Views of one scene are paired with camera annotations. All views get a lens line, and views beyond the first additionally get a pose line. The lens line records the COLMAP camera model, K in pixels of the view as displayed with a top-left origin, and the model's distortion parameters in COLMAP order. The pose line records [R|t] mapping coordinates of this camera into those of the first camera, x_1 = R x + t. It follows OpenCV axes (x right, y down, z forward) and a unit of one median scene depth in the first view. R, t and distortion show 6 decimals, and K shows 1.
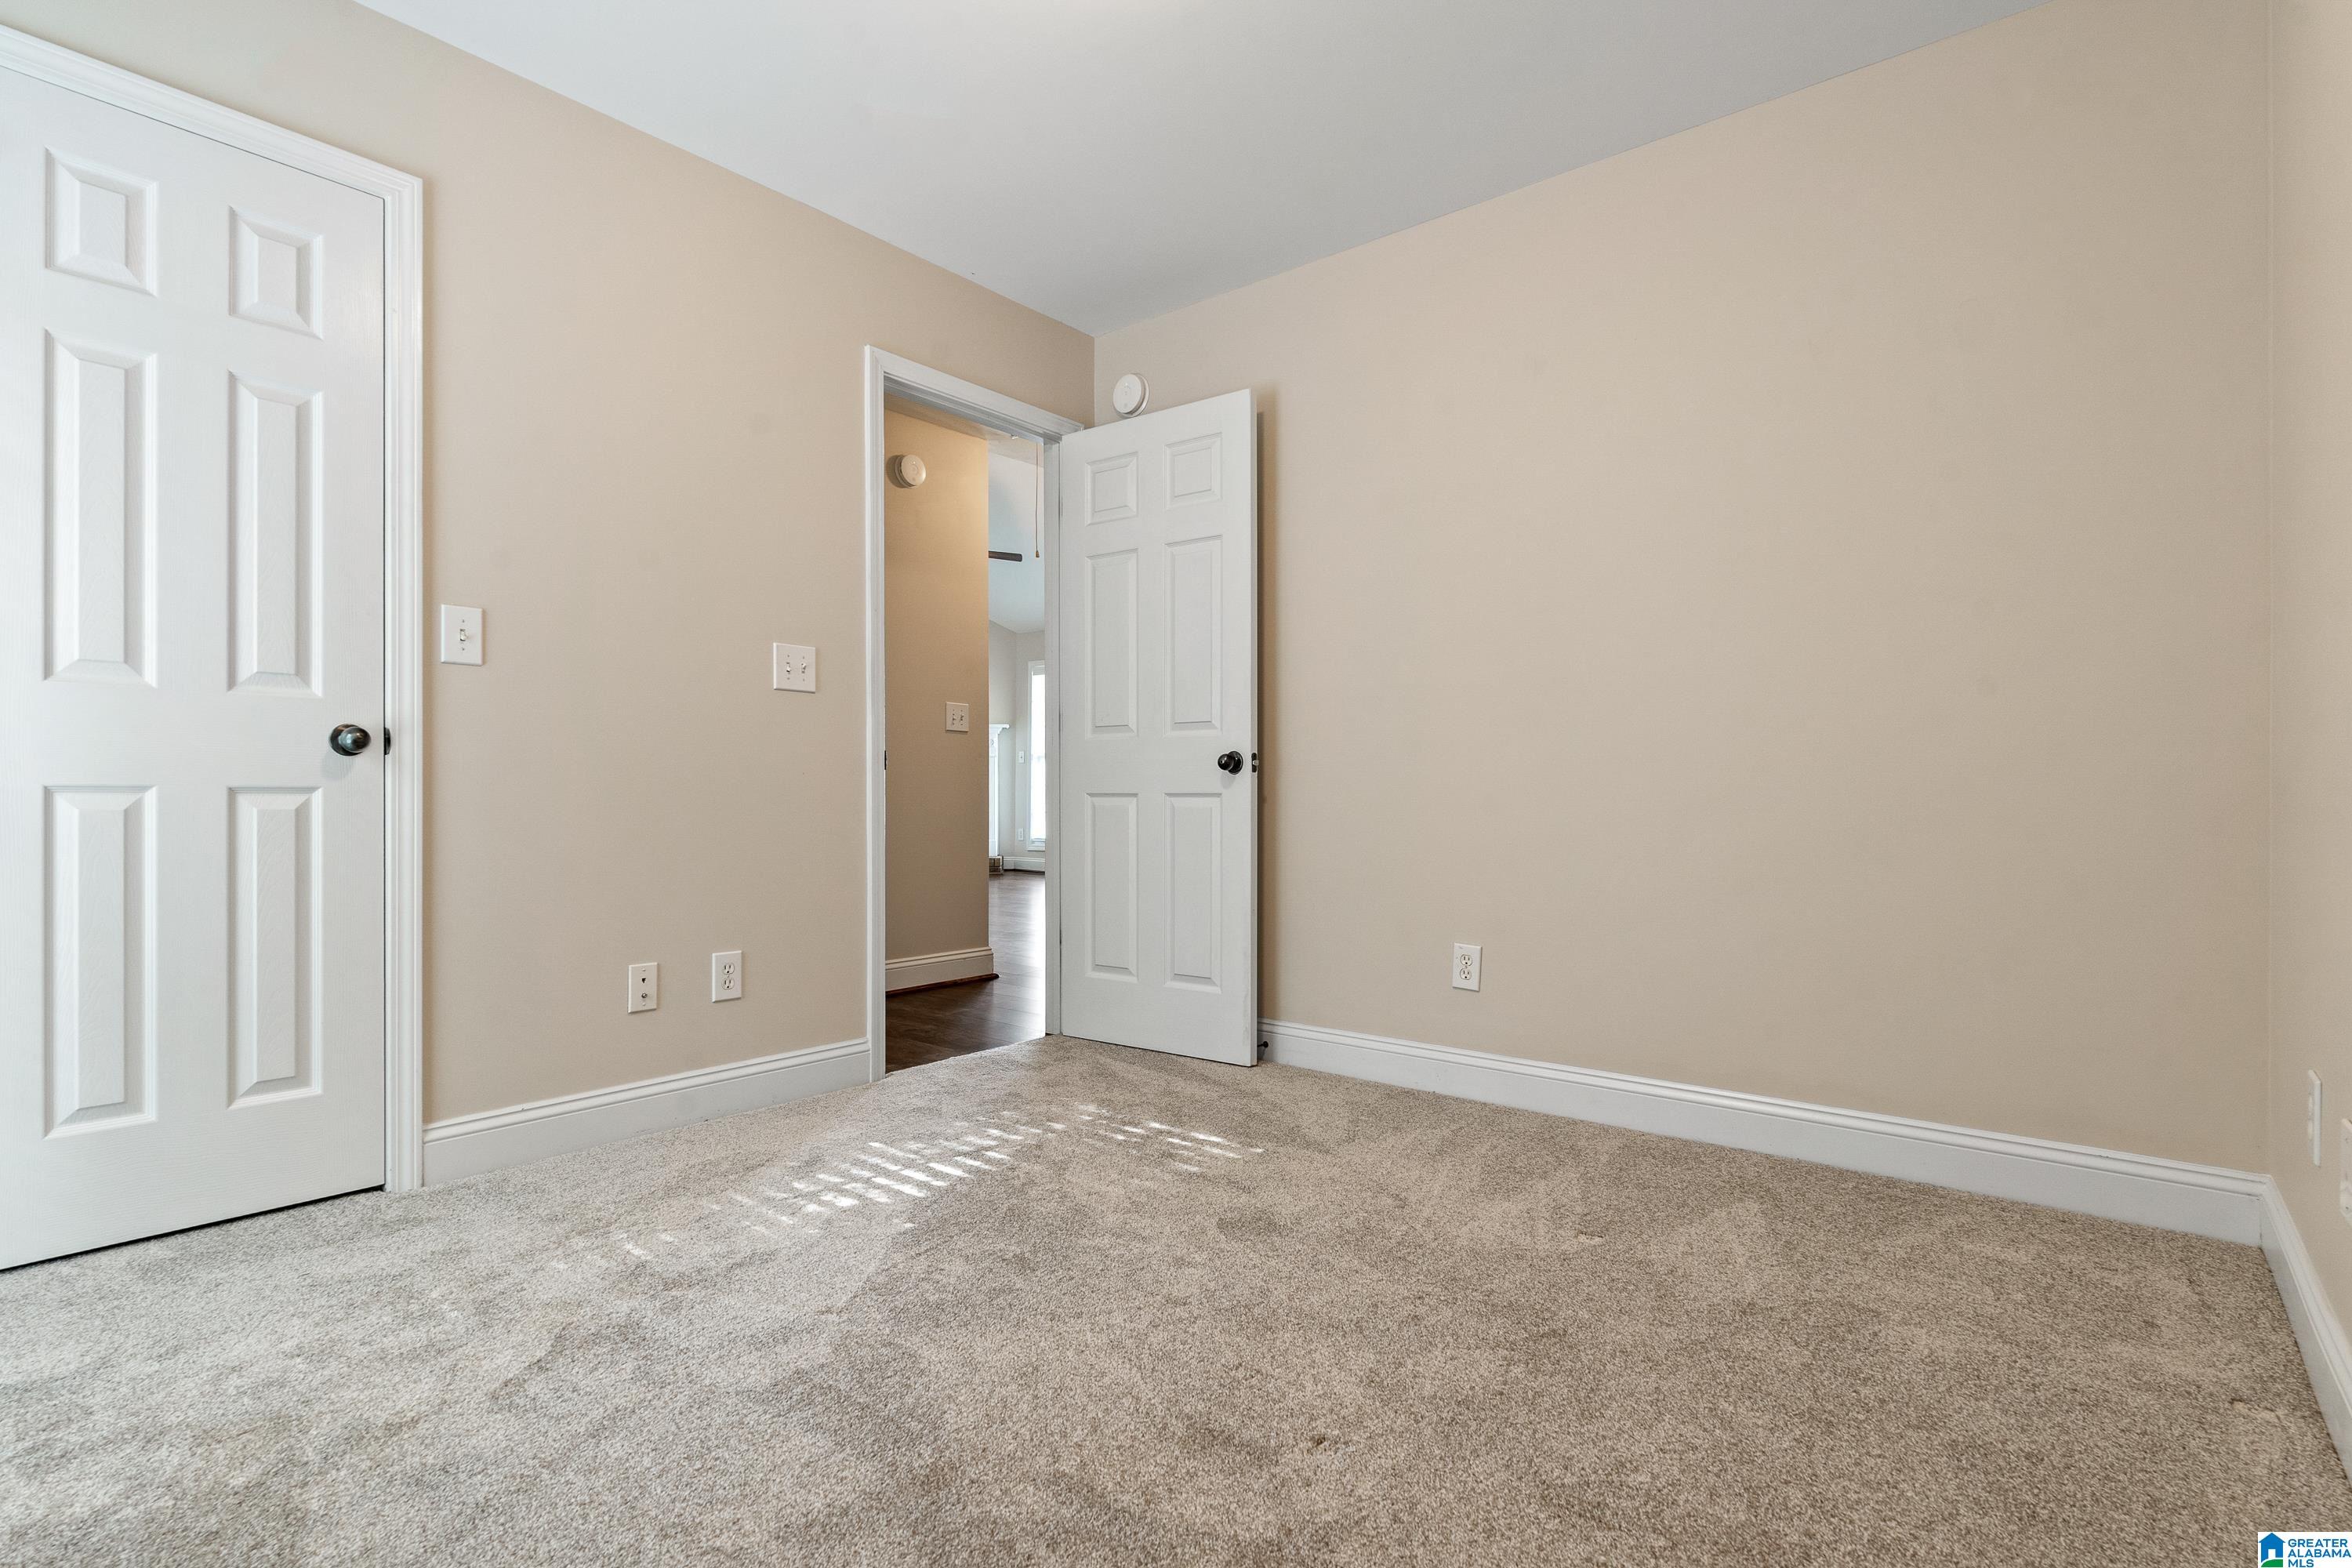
lens RADIAL K [[1130.8, 0, 1176.0], [0, 1130.8, 784.0], [0, 0, 1]] dist [-0.000604, -0.000046]
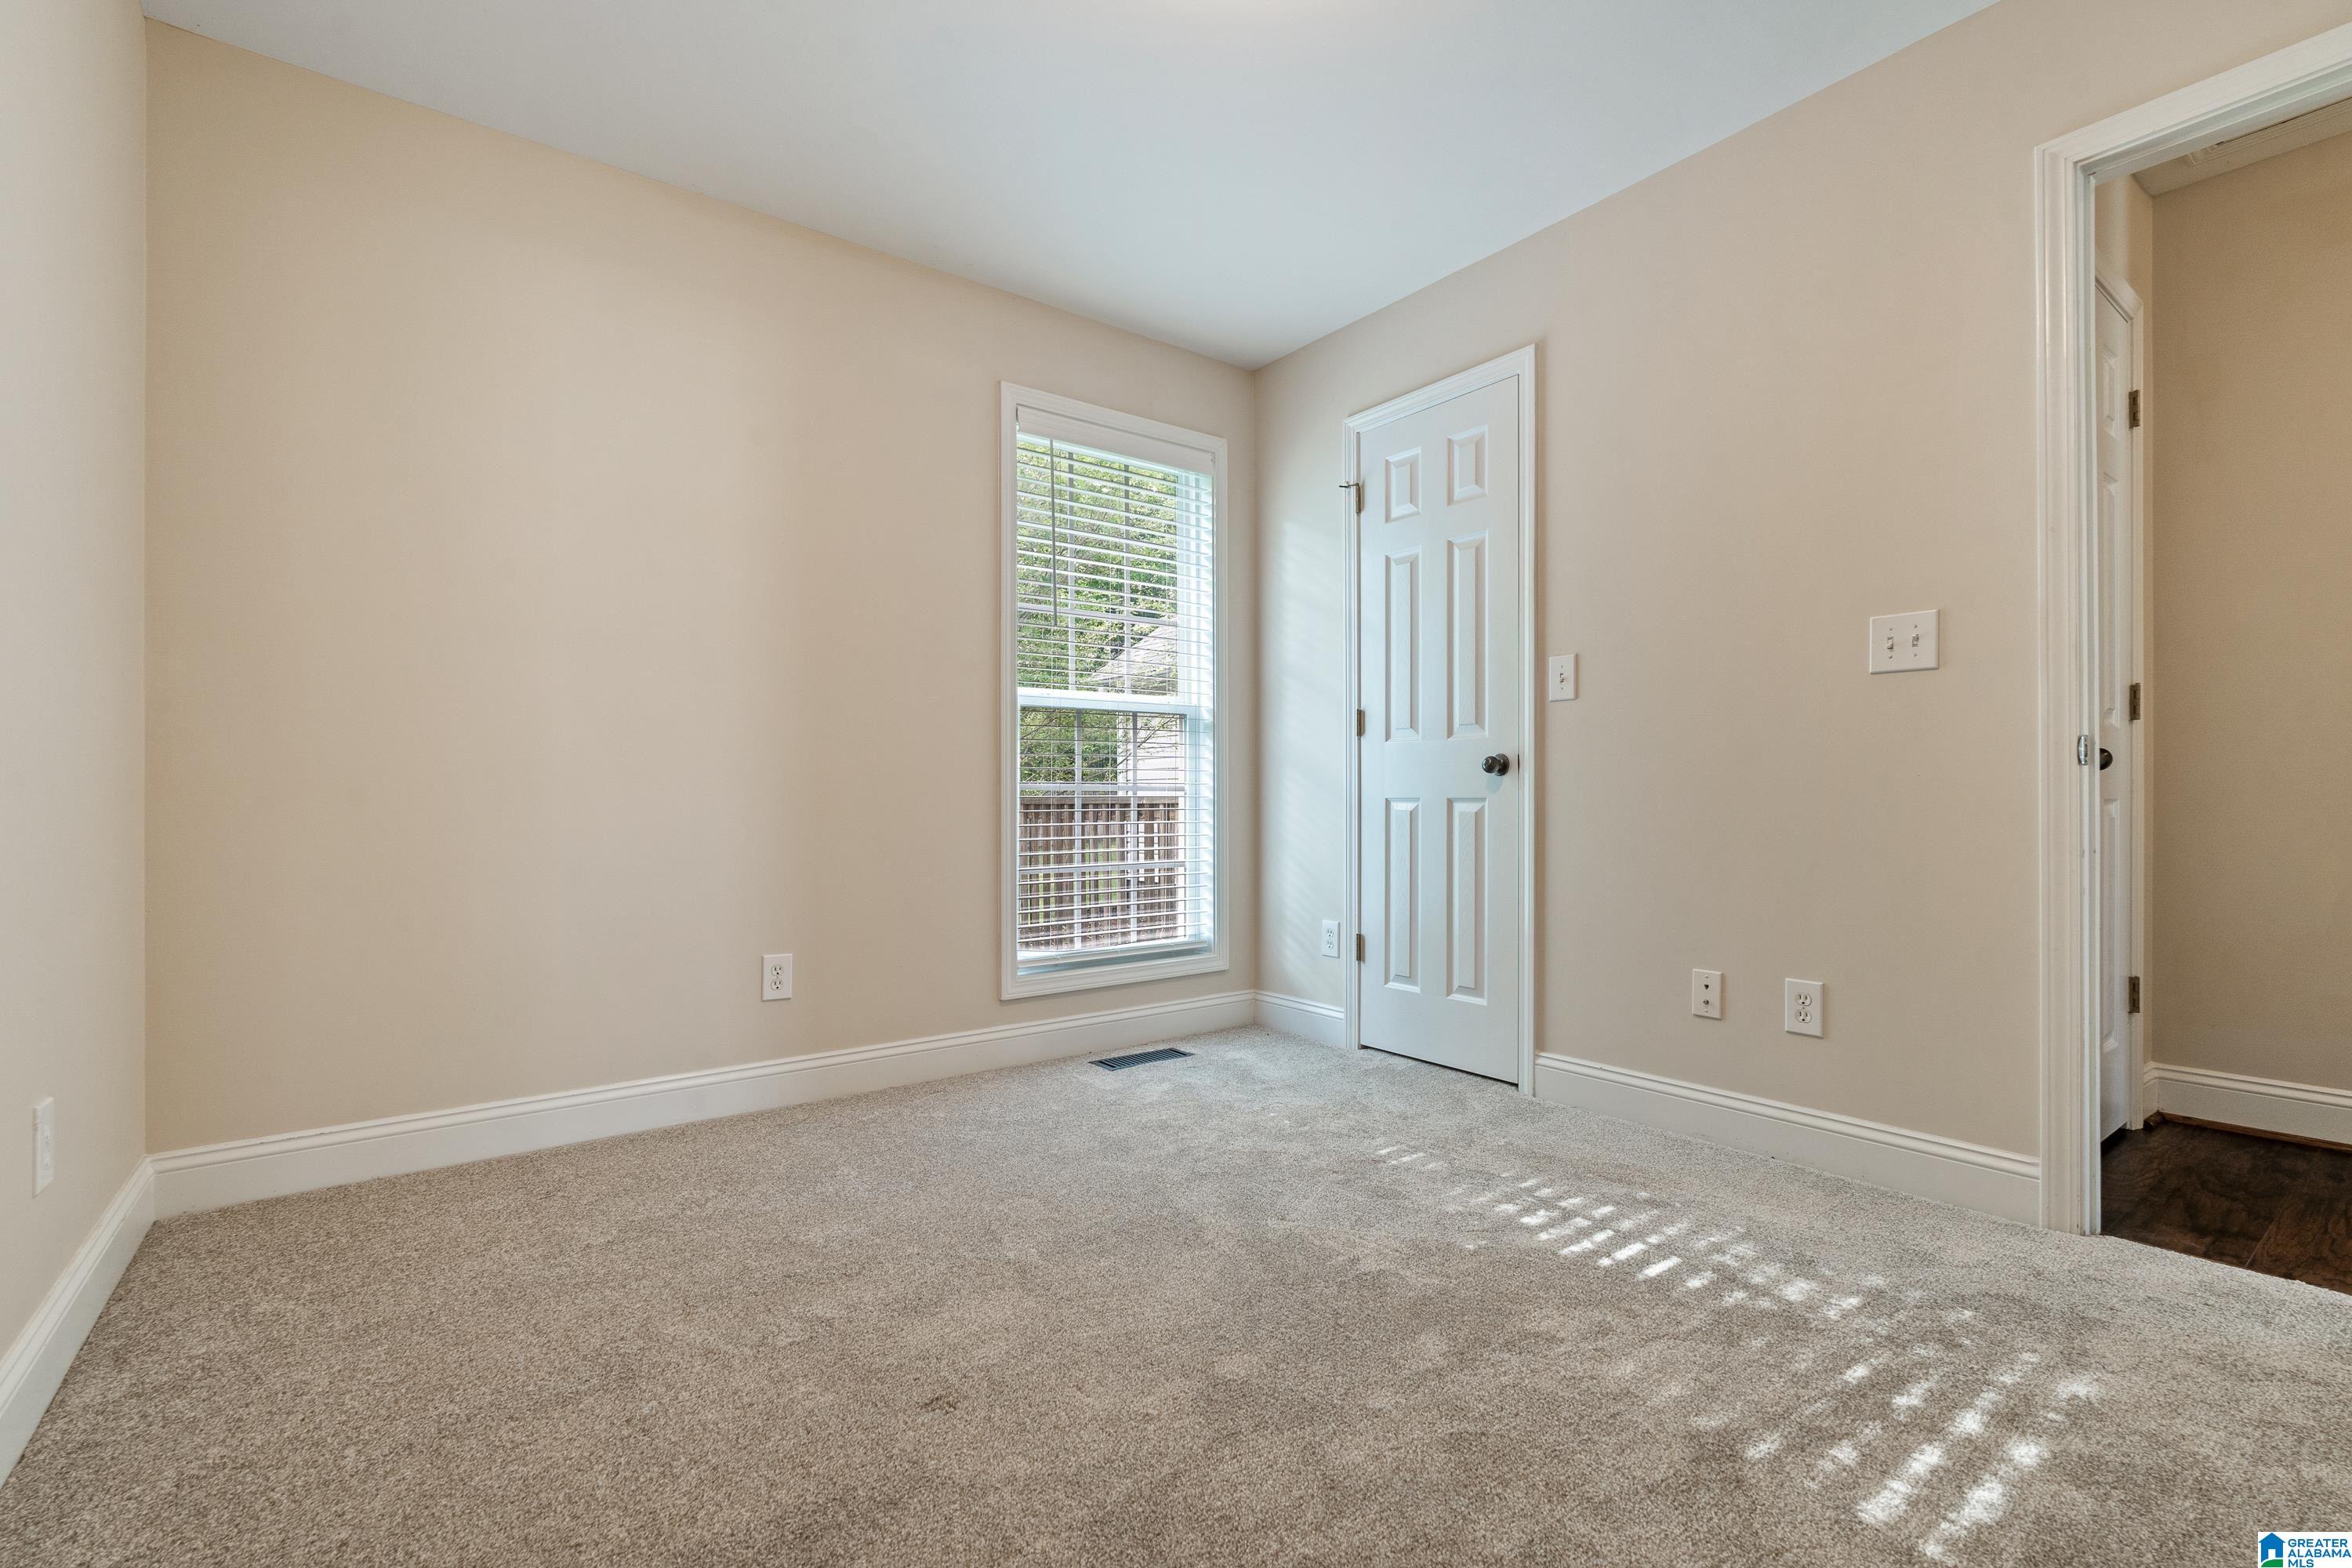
lens RADIAL K [[1057.4, 0, 1176.0], [0, 1057.4, 784.0], [0, 0, 1]] dist [0.000465, 0.000105]
pose [[-0.240516, -0.014719, -0.970534, 0.630709], [0.012164, 0.999761, -0.018177, 0.004396], [0.970569, -0.016178, -0.240279, 0.863322]]
